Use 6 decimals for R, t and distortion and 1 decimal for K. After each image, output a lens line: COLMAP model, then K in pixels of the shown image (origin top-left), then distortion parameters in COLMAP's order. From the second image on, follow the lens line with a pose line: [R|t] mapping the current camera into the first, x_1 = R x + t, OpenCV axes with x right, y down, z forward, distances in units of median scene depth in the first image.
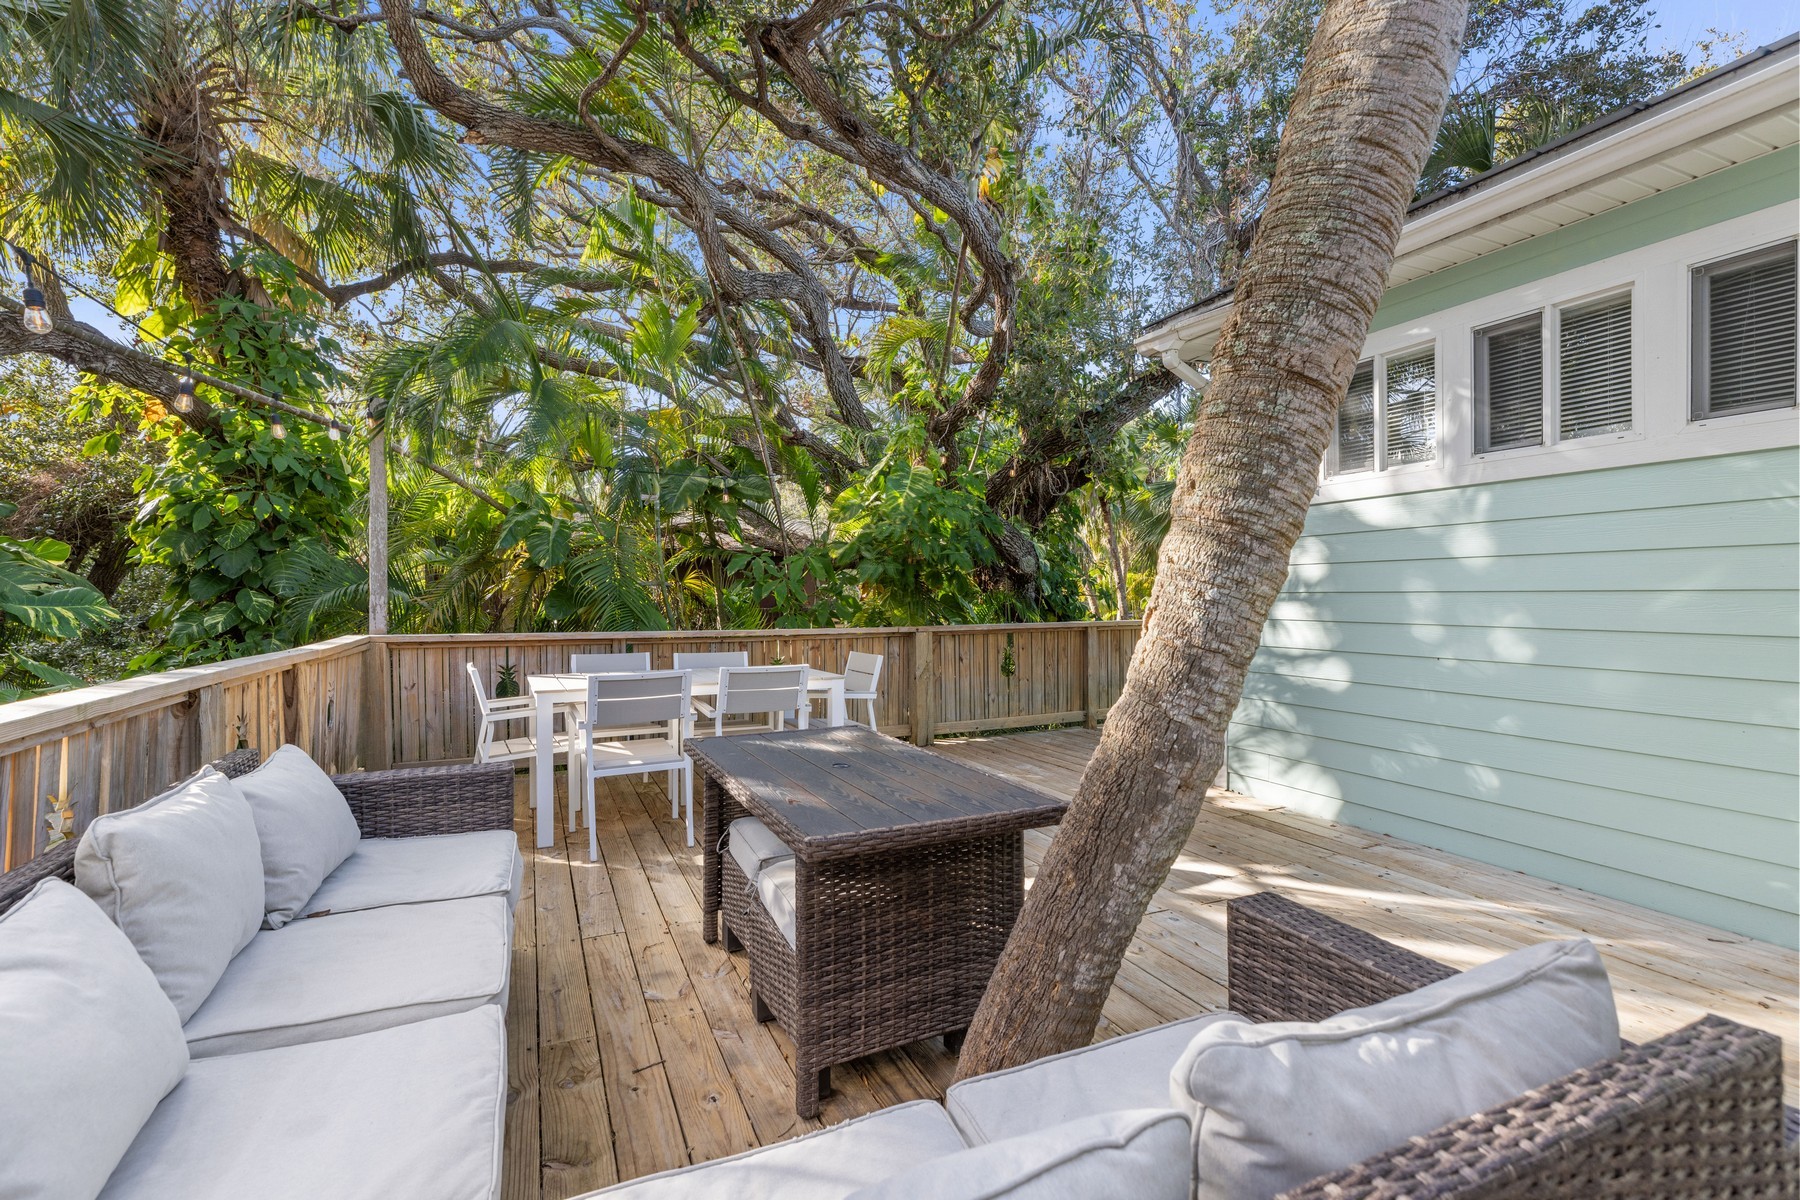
lens RADIAL K [[821.4, 0, 893.8], [0, 821.4, 600.0], [0, 0, 1]] dist [0.003555, 0.001671]
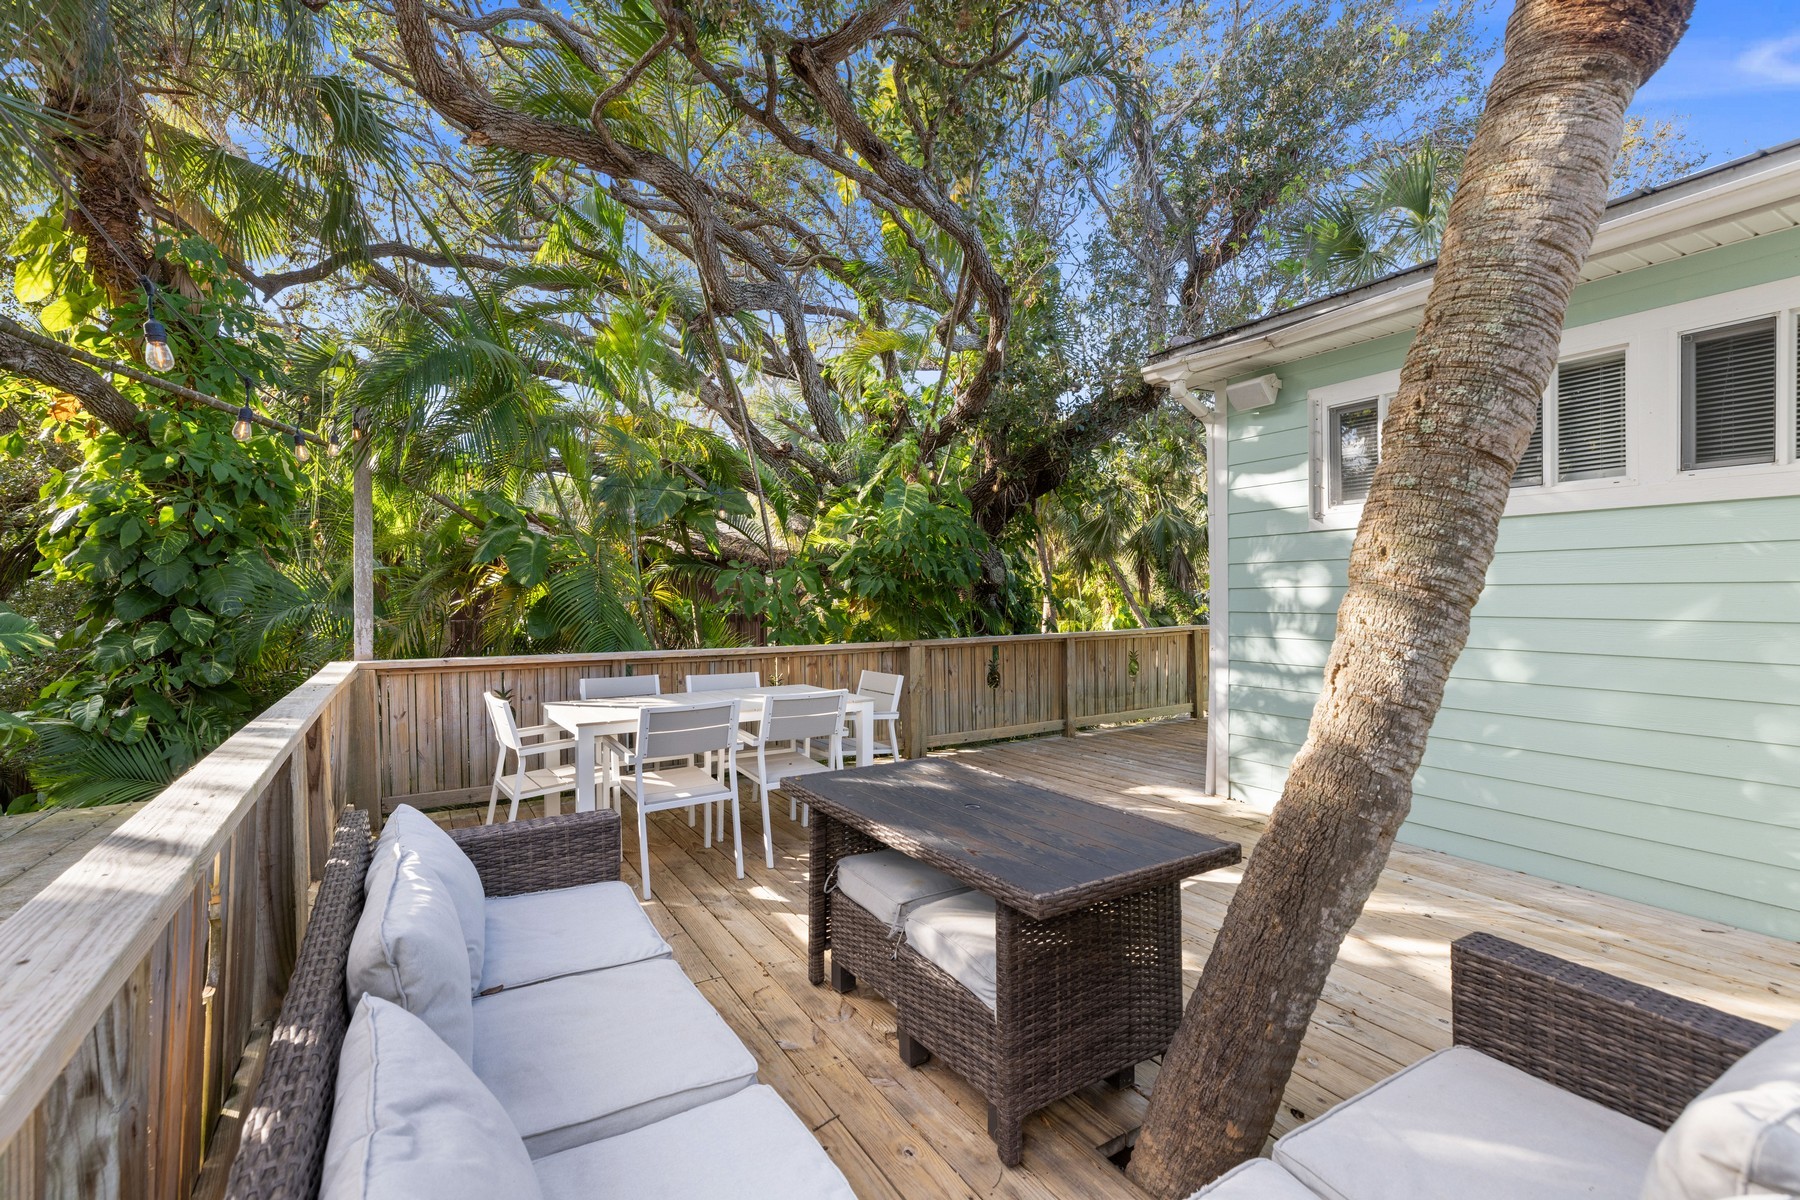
lens RADIAL K [[821.4, 0, 895.6], [0, 821.4, 599.2], [0, 0, 1]] dist [0.003555, 0.001671]
pose [[0.993509, -0.004483, 0.113661, -0.150853], [0.004215, 0.999988, 0.002597, -0.031824], [-0.113672, -0.002101, 0.993516, 0.001237]]
